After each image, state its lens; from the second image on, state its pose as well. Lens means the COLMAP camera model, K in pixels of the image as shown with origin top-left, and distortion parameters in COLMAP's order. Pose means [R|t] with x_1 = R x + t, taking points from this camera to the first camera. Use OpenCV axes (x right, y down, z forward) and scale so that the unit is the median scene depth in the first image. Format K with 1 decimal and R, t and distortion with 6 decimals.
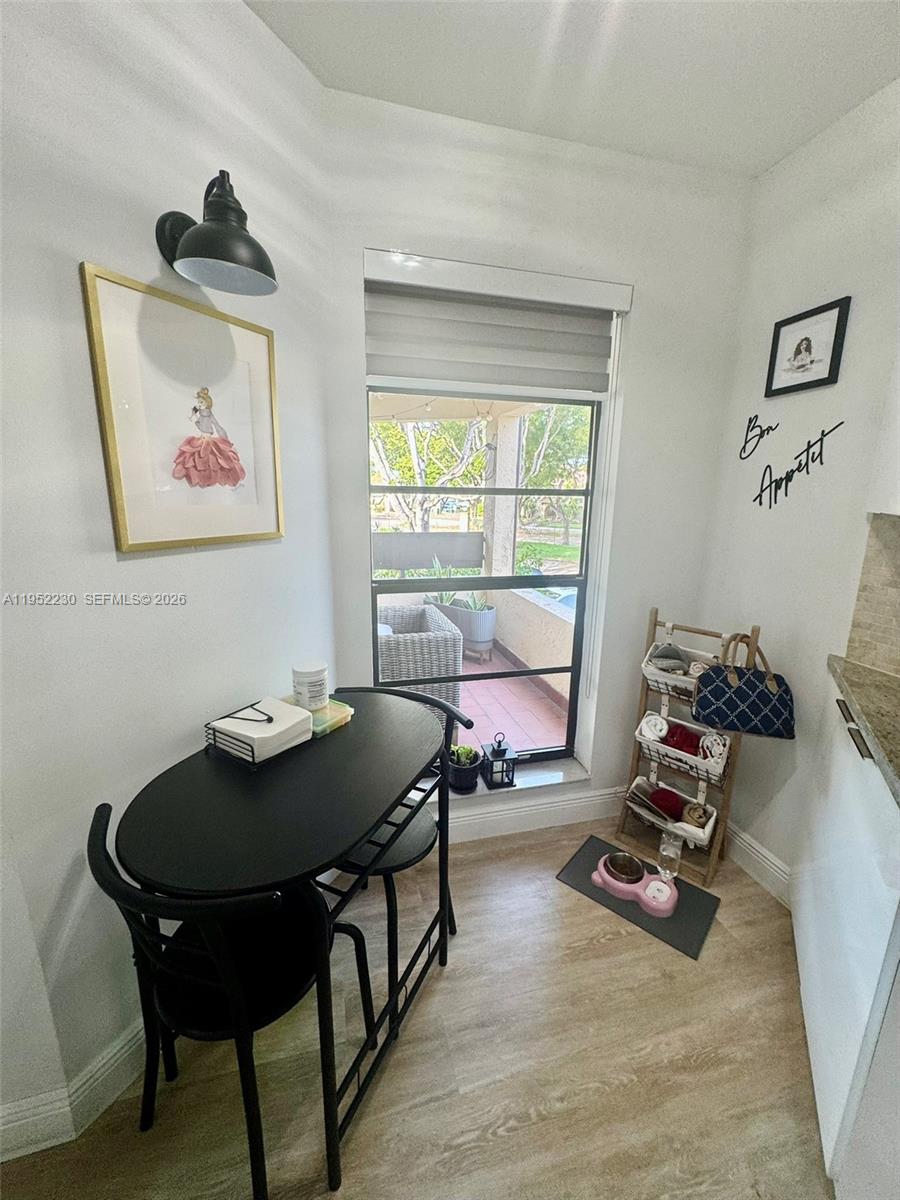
lens RADIAL K [[483.1, 0, 450.5], [0, 483.1, 595.1], [0, 0, 1]] dist [0.001249, -0.000076]
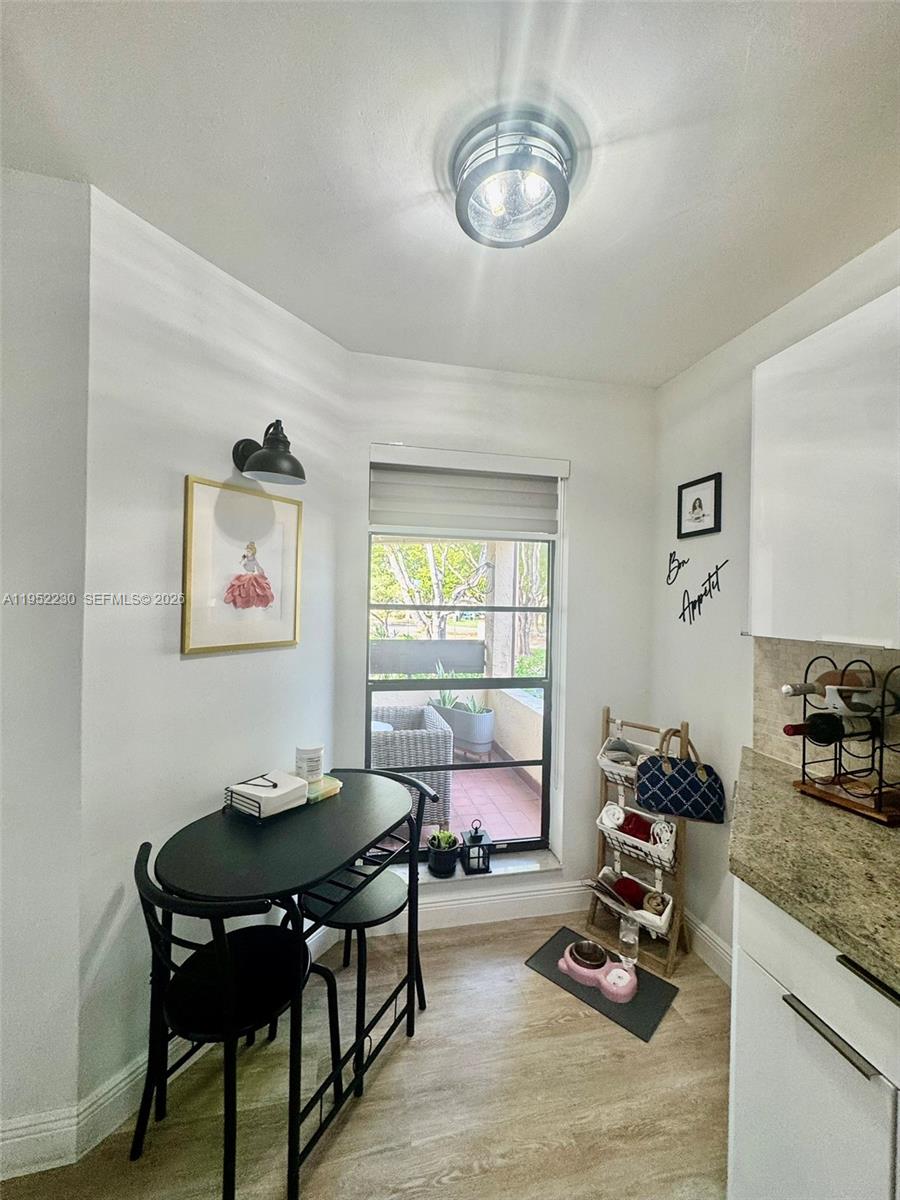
lens RADIAL K [[483.1, 0, 452.2], [0, 483.1, 594.8], [0, 0, 1]] dist [0.001249, -0.000076]
pose [[0.999245, 0.004892, -0.038534, 0.115098], [-0.013201, 0.975756, -0.218462, 0.028883], [0.036532, 0.218806, 0.975084, -0.277076]]
